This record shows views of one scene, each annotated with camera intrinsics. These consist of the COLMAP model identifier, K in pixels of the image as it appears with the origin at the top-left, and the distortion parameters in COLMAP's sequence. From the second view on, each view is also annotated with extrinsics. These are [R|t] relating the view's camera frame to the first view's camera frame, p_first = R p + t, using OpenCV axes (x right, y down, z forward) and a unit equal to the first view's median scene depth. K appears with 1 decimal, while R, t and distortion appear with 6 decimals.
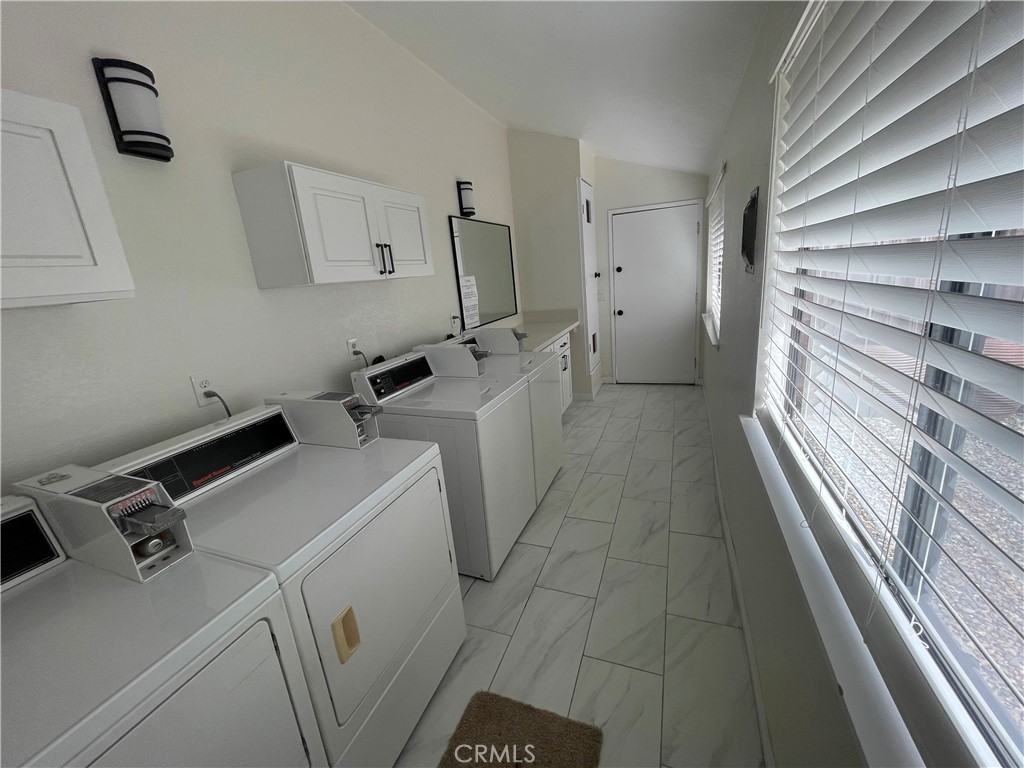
lens RADIAL K [[410.9, 0, 514.9], [0, 410.9, 384.7], [0, 0, 1]] dist [-0.001163, -0.000048]
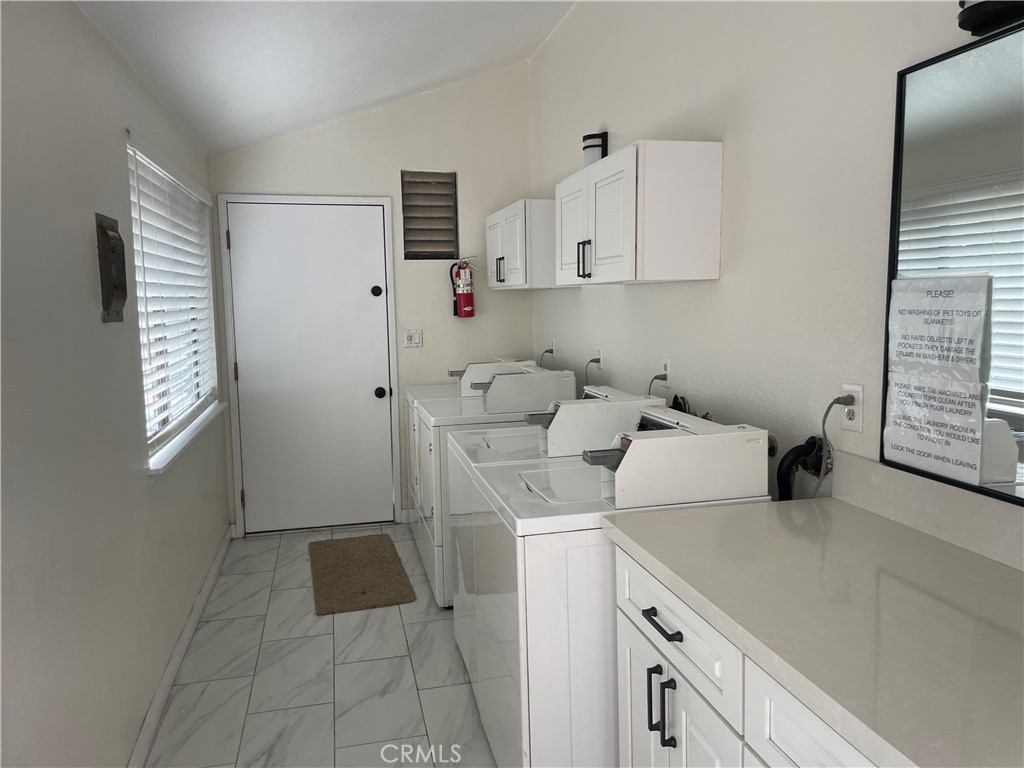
lens RADIAL K [[767.8, 0, 514.8], [0, 767.8, 382.1], [0, 0, 1]] dist [0.079613, -0.090294]
pose [[-0.820382, 0.159070, -0.549246, 0.641212], [-0.063758, 0.929092, 0.364311, -0.609711], [0.568251, 0.333893, -0.752068, 2.086525]]
